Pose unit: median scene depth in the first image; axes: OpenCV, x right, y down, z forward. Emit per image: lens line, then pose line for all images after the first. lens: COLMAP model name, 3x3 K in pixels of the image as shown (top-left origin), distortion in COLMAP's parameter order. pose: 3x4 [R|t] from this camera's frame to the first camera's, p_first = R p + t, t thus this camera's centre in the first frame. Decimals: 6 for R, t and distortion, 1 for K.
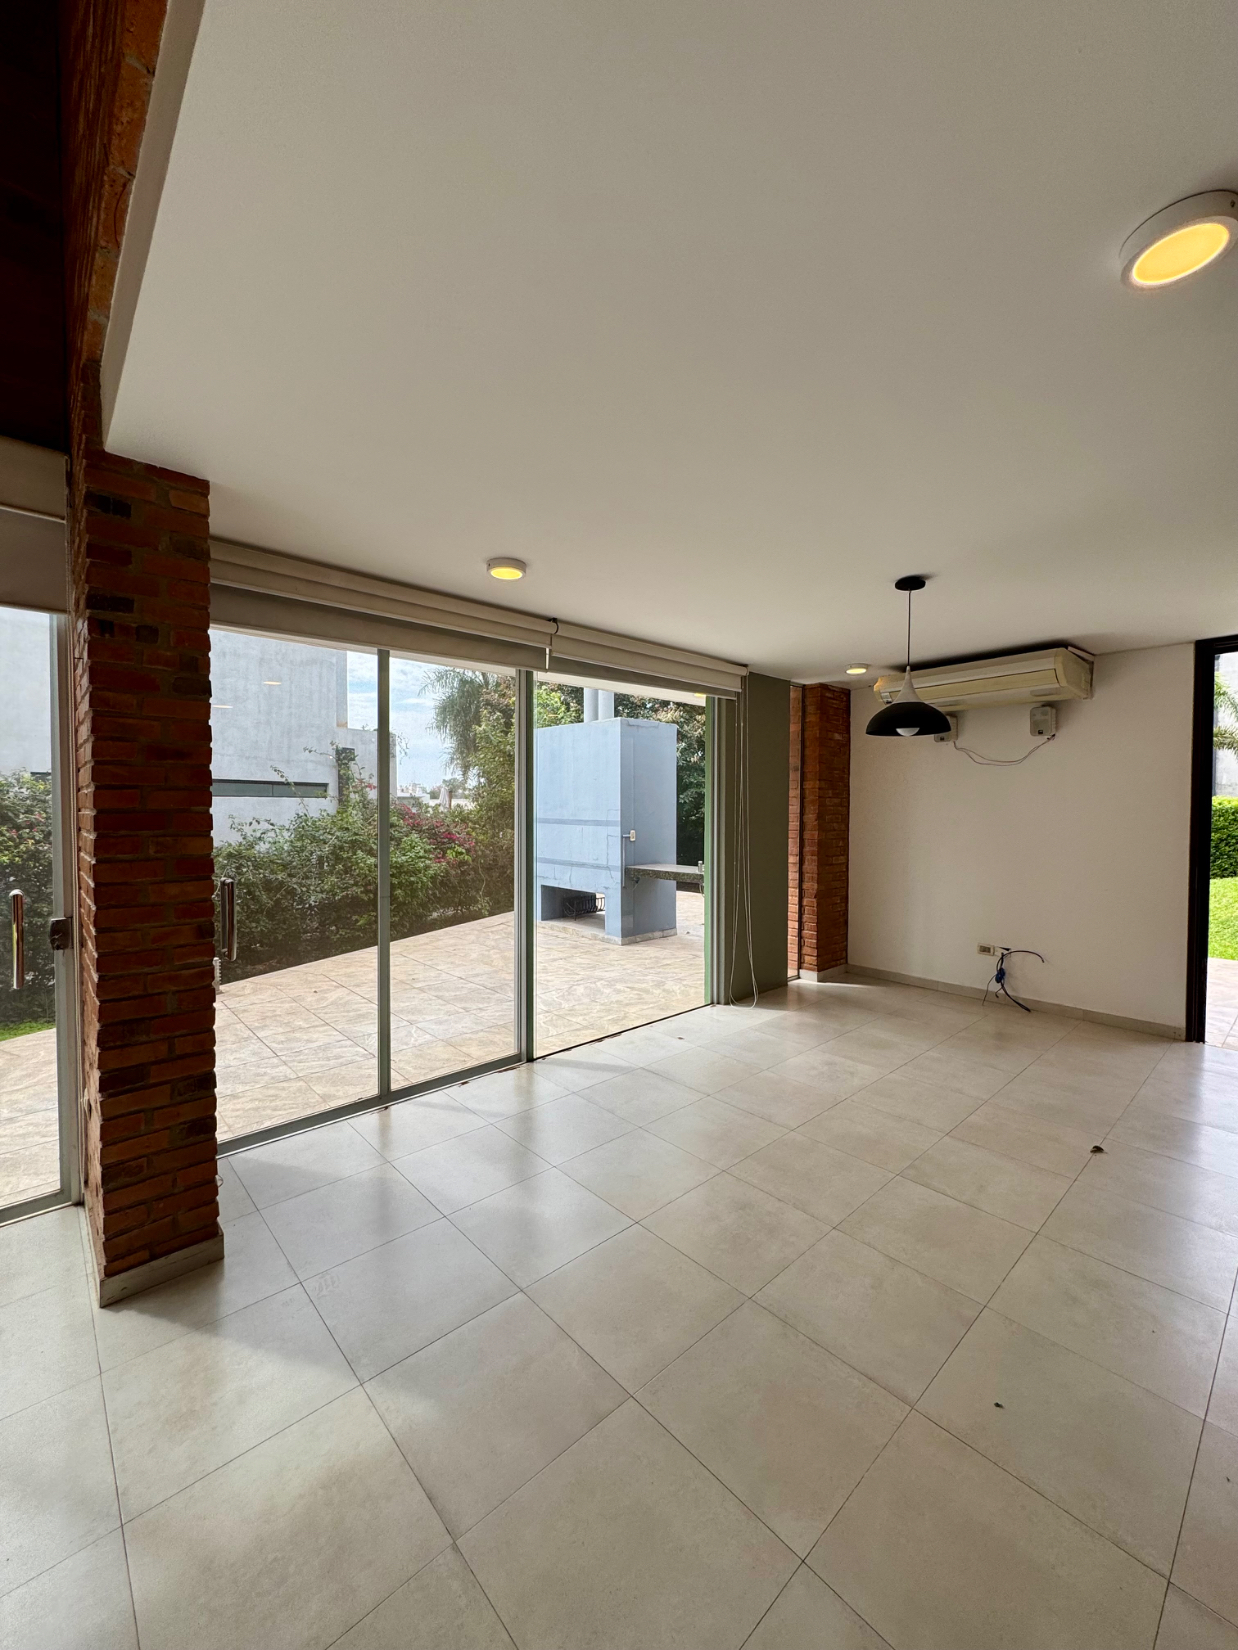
lens RADIAL K [[659.5, 0, 619.5], [0, 659.5, 818.4], [0, 0, 1]] dist [-0.003386, 0.001473]
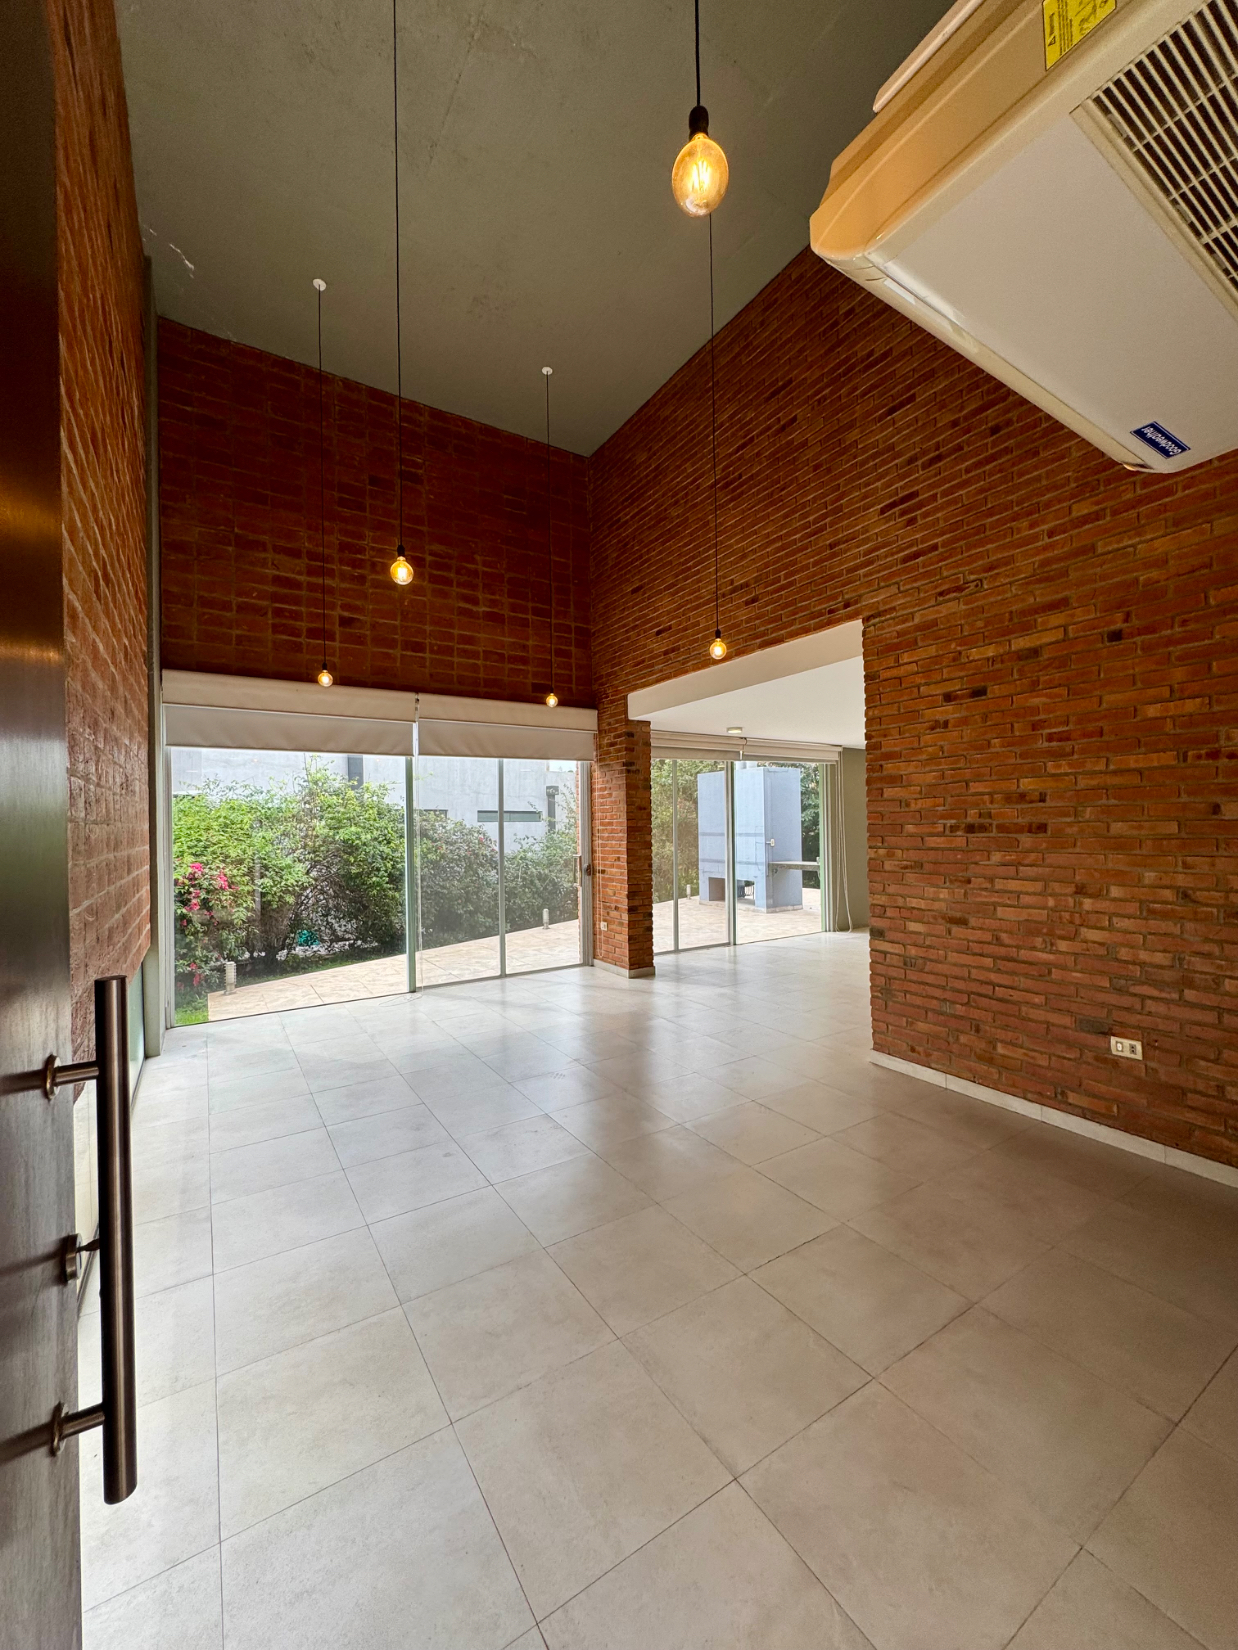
lens RADIAL K [[659.5, 0, 620.3], [0, 659.5, 827.7], [0, 0, 1]] dist [-0.003386, 0.001473]
pose [[0.985144, -0.017838, -0.170802, -0.095479], [0.015200, 0.999744, -0.016741, 0.017839], [0.171057, 0.013896, 0.985163, -0.836616]]
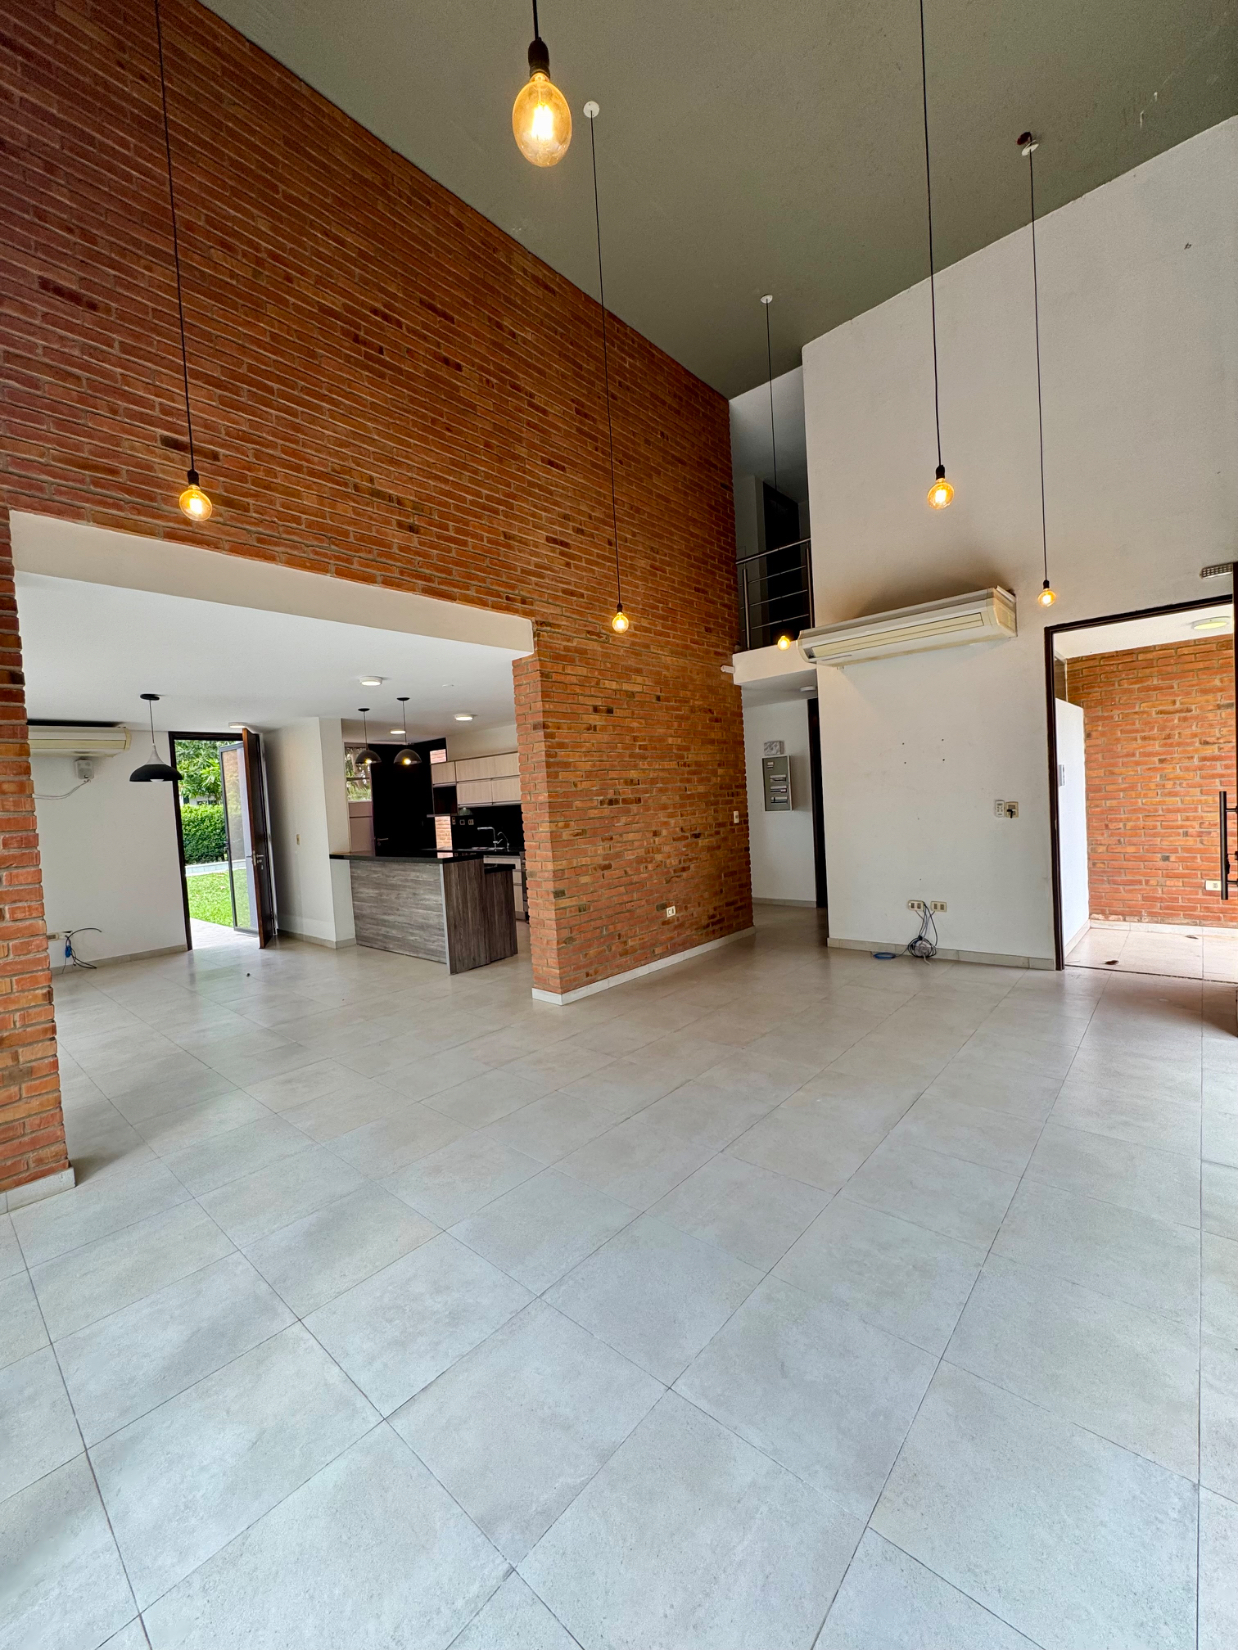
lens RADIAL K [[659.5, 0, 619.3], [0, 659.5, 825.9], [0, 0, 1]] dist [-0.003386, 0.001473]
pose [[-0.106451, -0.040900, 0.993476, -0.831546], [0.075730, 0.995918, 0.049115, 0.000926], [-0.991430, 0.080464, -0.102919, -0.034103]]
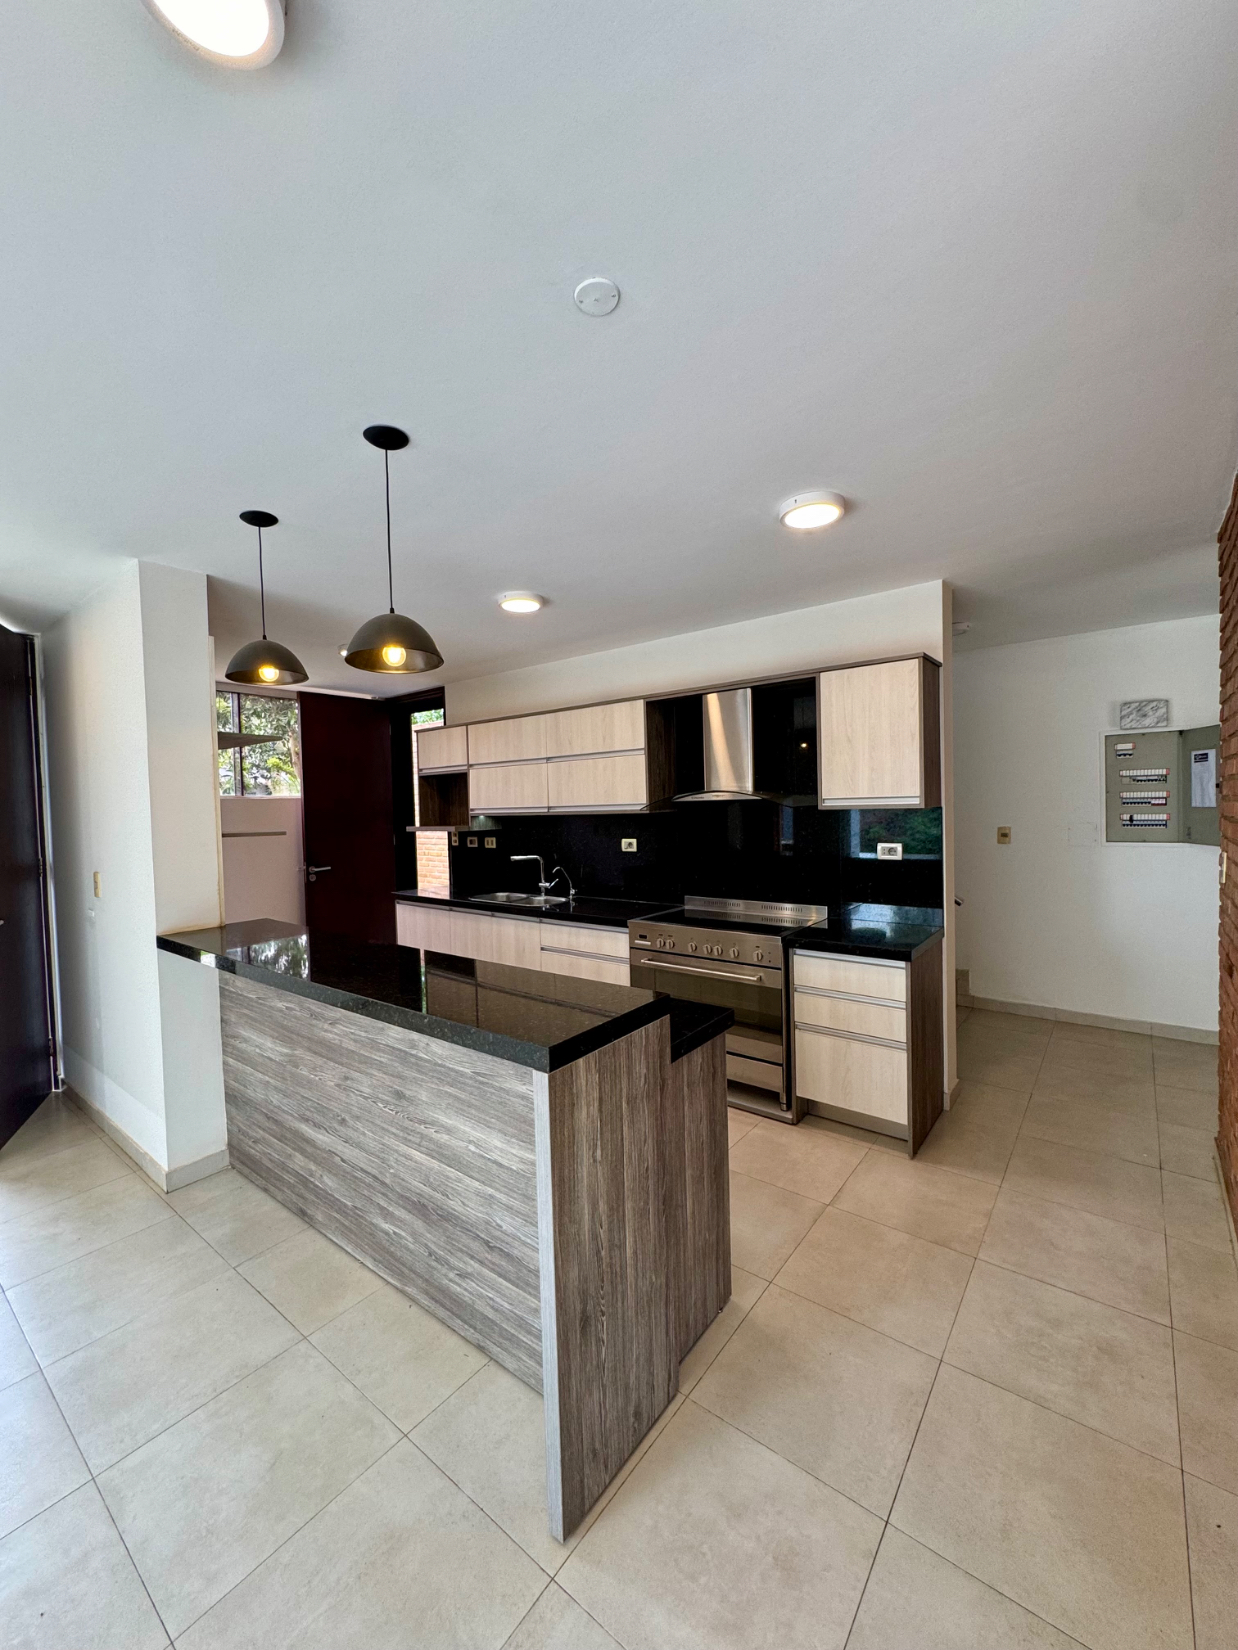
lens RADIAL K [[659.5, 0, 623.4], [0, 659.5, 835.3], [0, 0, 1]] dist [-0.003386, 0.001473]
pose [[-0.174144, -0.045744, 0.983657, 0.024974], [0.044108, 0.997555, 0.054199, -0.005937], [-0.983732, 0.052826, -0.171701, 0.155973]]
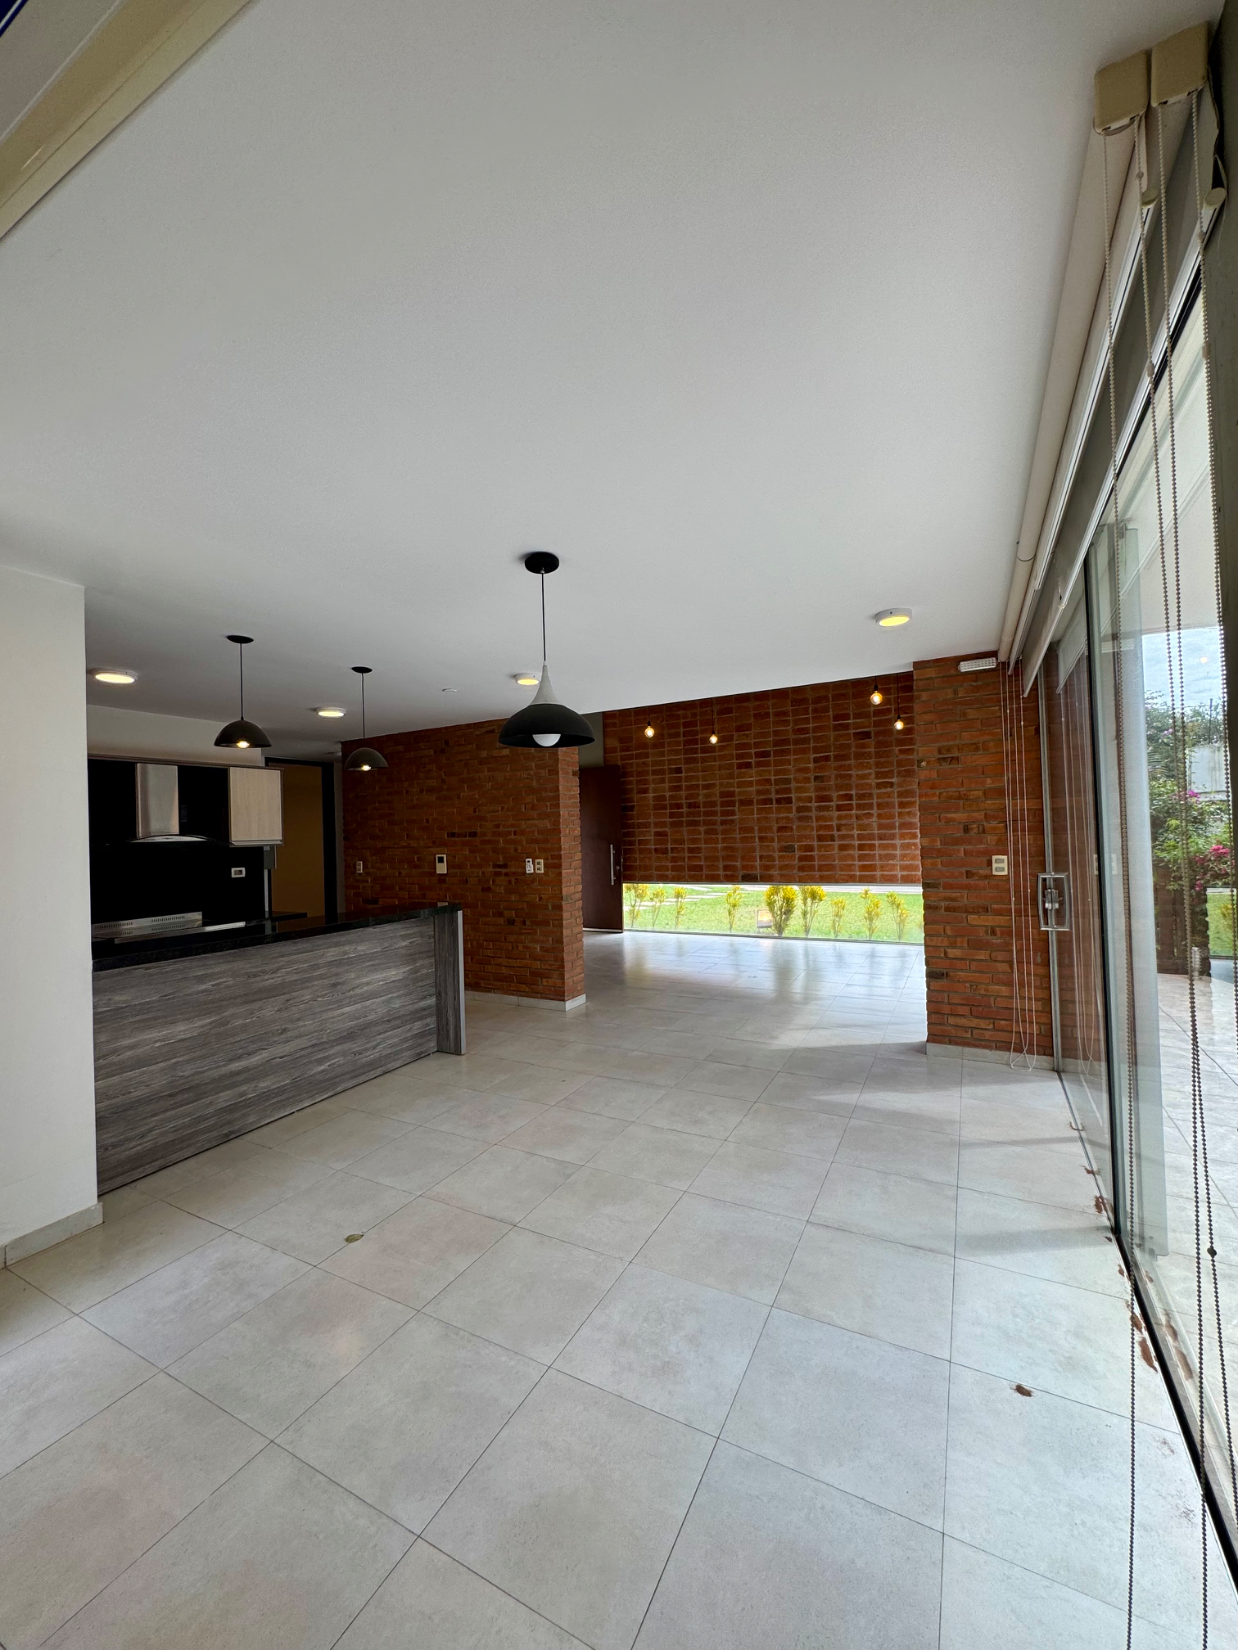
lens RADIAL K [[659.5, 0, 619.5], [0, 659.5, 821.2], [0, 0, 1]] dist [-0.003386, 0.001473]
pose [[-0.942650, 0.018913, -0.333248, 0.354549], [0.020289, 0.999794, -0.000649, -0.016370], [0.333167, -0.007373, -0.942839, 1.015116]]
